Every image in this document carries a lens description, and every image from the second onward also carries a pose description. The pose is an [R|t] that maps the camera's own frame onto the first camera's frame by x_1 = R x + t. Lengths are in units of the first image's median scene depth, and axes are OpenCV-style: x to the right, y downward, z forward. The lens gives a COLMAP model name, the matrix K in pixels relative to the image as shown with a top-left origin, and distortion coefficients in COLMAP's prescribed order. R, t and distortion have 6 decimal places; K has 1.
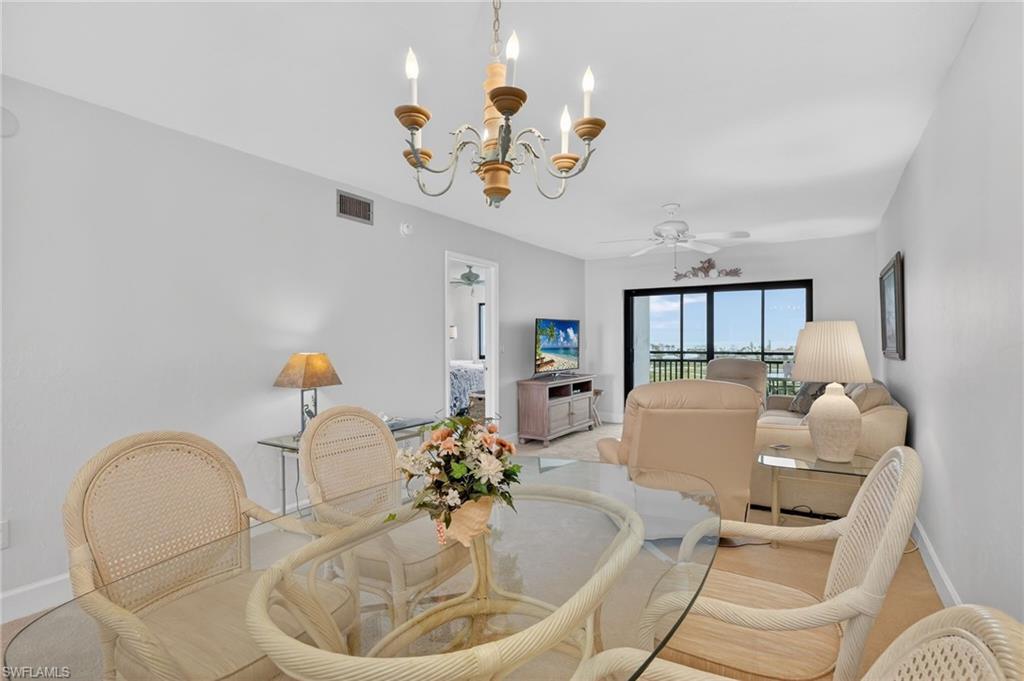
lens RADIAL K [[516.0, 0, 511.8], [0, 516.0, 342.7], [0, 0, 1]] dist [-0.000979, -0.000055]
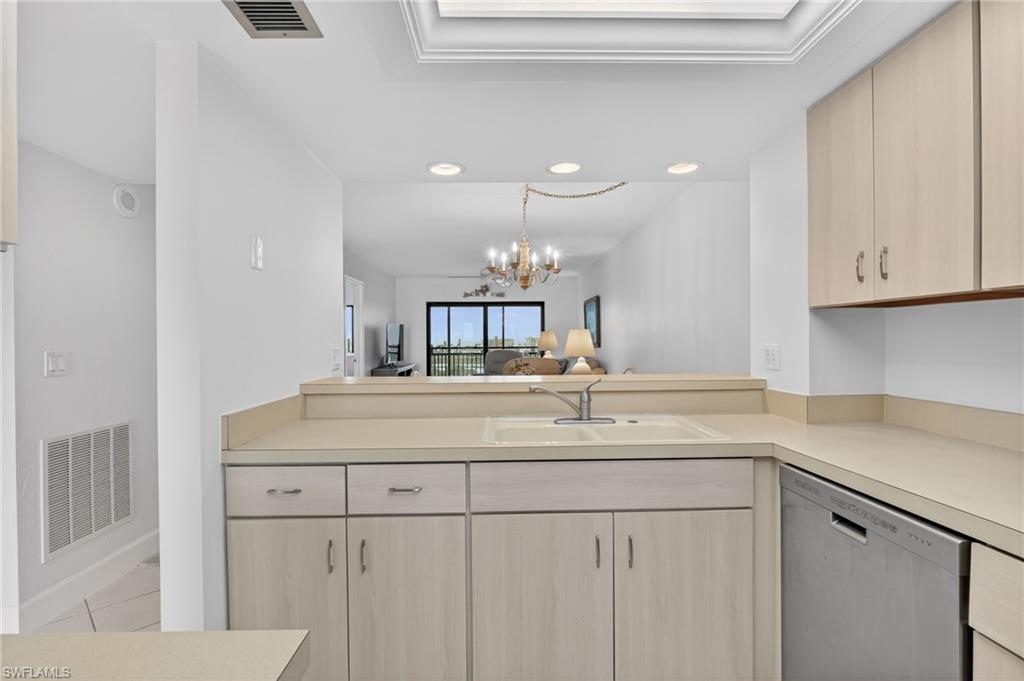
lens RADIAL K [[516.0, 0, 506.2], [0, 516.0, 338.5], [0, 0, 1]] dist [-0.000979, -0.000055]
pose [[0.851292, -0.000572, 0.524692, -0.357267], [0.004664, 0.999968, -0.006478, 0.005359], [-0.524671, 0.007962, 0.851268, -0.314287]]
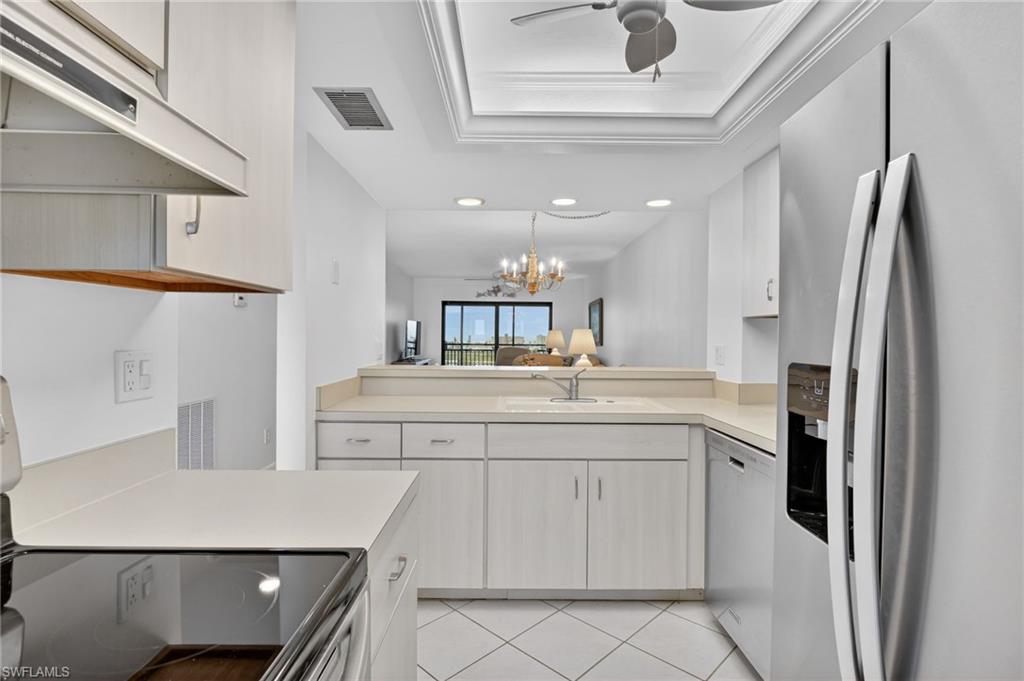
lens RADIAL K [[516.0, 0, 510.7], [0, 516.0, 340.4], [0, 0, 1]] dist [-0.000979, -0.000055]
pose [[0.856967, 0.009968, 0.515275, -0.407259], [-0.012590, 0.999919, 0.001595, 0.005692], [-0.515218, -0.007854, 0.857023, -0.397538]]
